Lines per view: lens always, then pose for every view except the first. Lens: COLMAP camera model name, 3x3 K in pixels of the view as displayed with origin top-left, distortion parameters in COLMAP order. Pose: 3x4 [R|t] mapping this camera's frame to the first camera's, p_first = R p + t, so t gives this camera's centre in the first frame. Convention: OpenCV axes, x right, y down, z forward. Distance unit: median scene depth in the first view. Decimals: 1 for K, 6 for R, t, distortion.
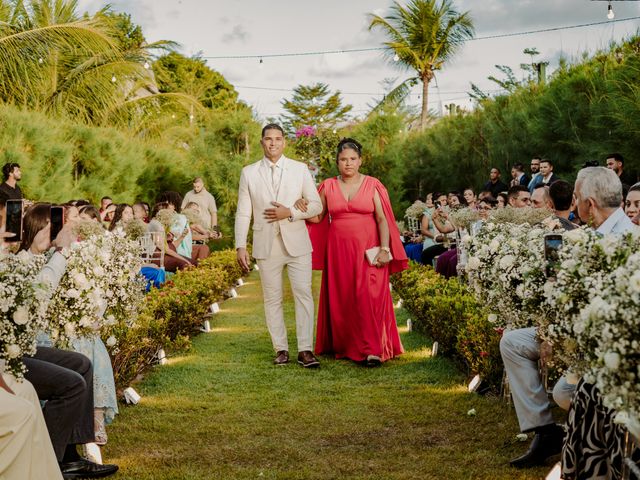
lens RADIAL K [[1059.4, 0, 320.0], [0, 1059.4, 240.0], [0, 0, 1]] dist [-0.149348, 0.059583]
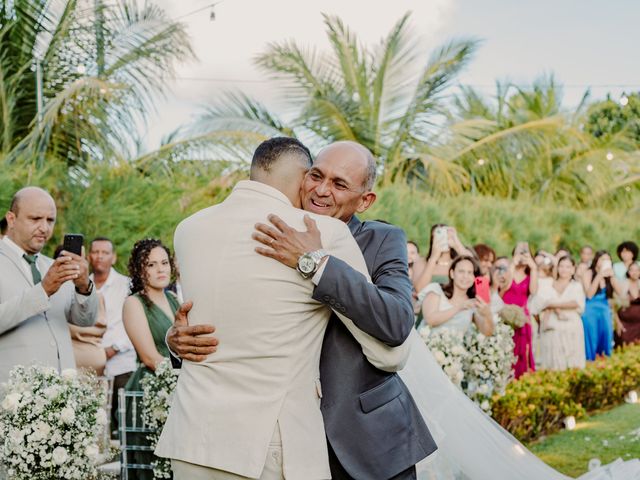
lens RADIAL K [[1059.4, 0, 320.0], [0, 1059.4, 240.0], [0, 0, 1]] dist [-0.149348, 0.059583]
pose [[0.868509, -0.035580, -0.494395, 0.045219], [0.002561, 0.997729, -0.067304, -0.002906], [0.495667, 0.057188, 0.866628, -0.034176]]
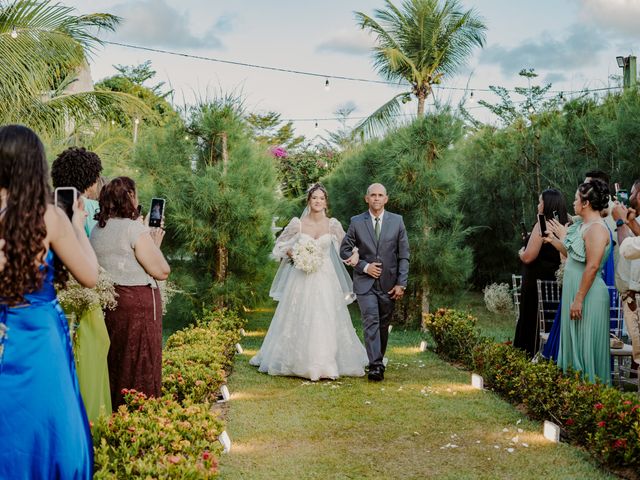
lens RADIAL K [[1059.4, 0, 320.0], [0, 1059.4, 240.0], [0, 0, 1]] dist [-0.149348, 0.059583]
pose [[0.998087, 0.026501, 0.055854, -0.023121], [-0.024630, 0.999121, -0.033929, -0.008157], [-0.056704, 0.032488, 0.997862, 0.180549]]
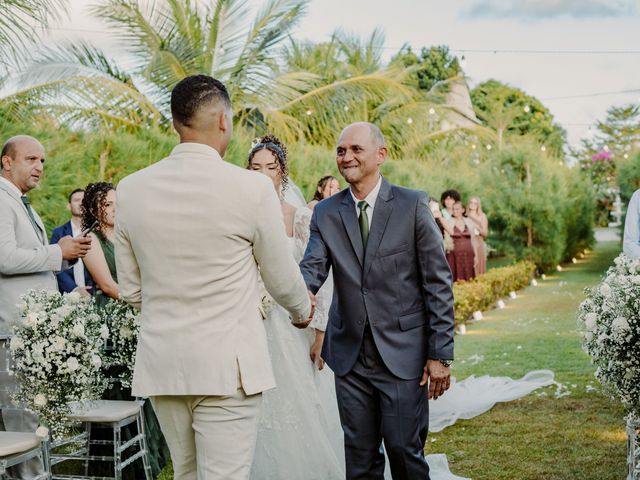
lens RADIAL K [[1059.4, 0, 320.0], [0, 1059.4, 240.0], [0, 0, 1]] dist [-0.149348, 0.059583]
pose [[0.949249, -0.005536, -0.314476, 0.036632], [0.000660, 0.999878, -0.015610, -0.001115], [0.314524, 0.014611, 0.949137, -0.067231]]
